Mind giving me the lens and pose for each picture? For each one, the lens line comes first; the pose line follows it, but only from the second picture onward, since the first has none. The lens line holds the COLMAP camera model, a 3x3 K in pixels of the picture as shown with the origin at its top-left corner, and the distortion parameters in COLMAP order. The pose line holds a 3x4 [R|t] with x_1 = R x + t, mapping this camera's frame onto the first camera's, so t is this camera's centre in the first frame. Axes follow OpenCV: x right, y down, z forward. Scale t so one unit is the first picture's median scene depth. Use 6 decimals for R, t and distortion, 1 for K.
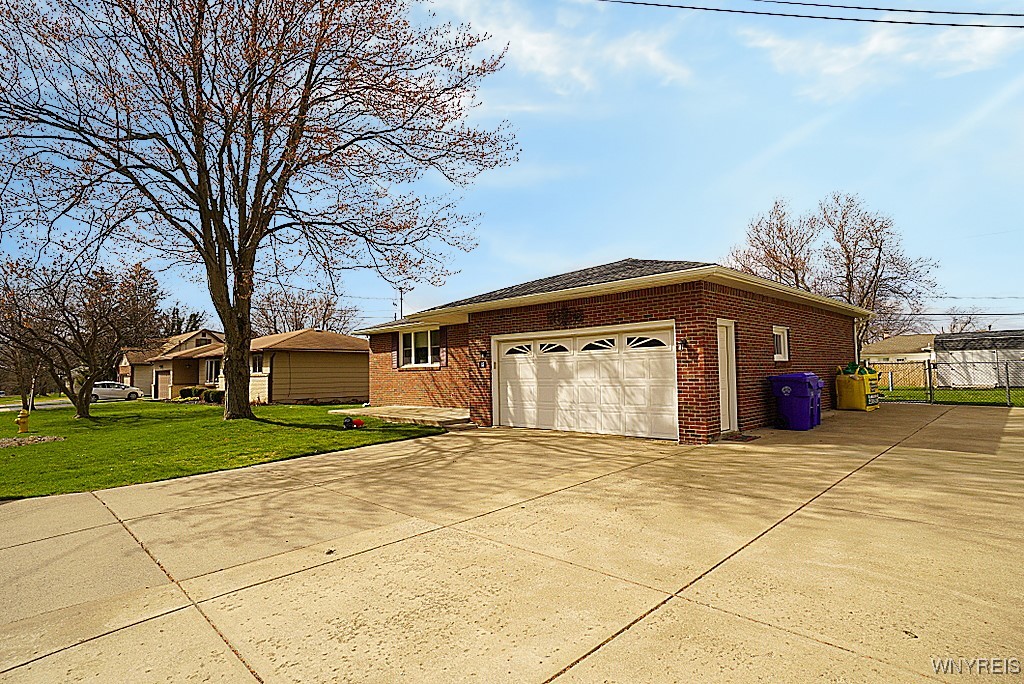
lens RADIAL K [[509.6, 0, 514.4], [0, 509.6, 346.4], [0, 0, 1]] dist [-0.011667, 0.000461]
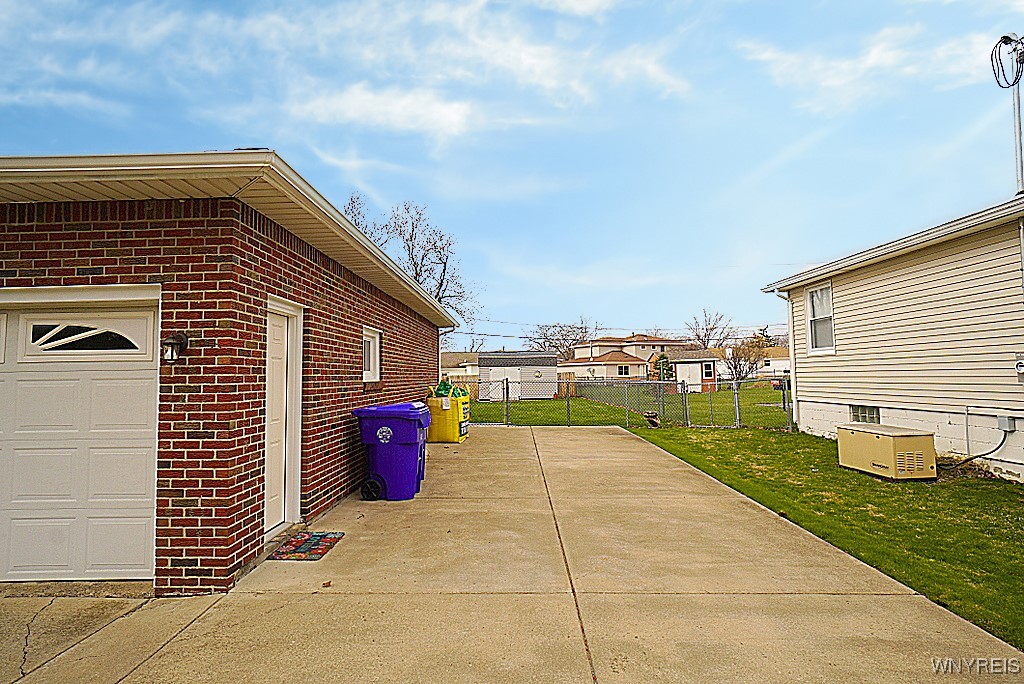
lens RADIAL K [[509.6, 0, 513.1], [0, 509.6, 347.1], [0, 0, 1]] dist [-0.011667, 0.000461]
pose [[0.684771, 0.048405, 0.727149, 0.174229], [-0.034861, 0.998825, -0.033661, 0.000616], [-0.727924, -0.002299, 0.685654, 0.417712]]
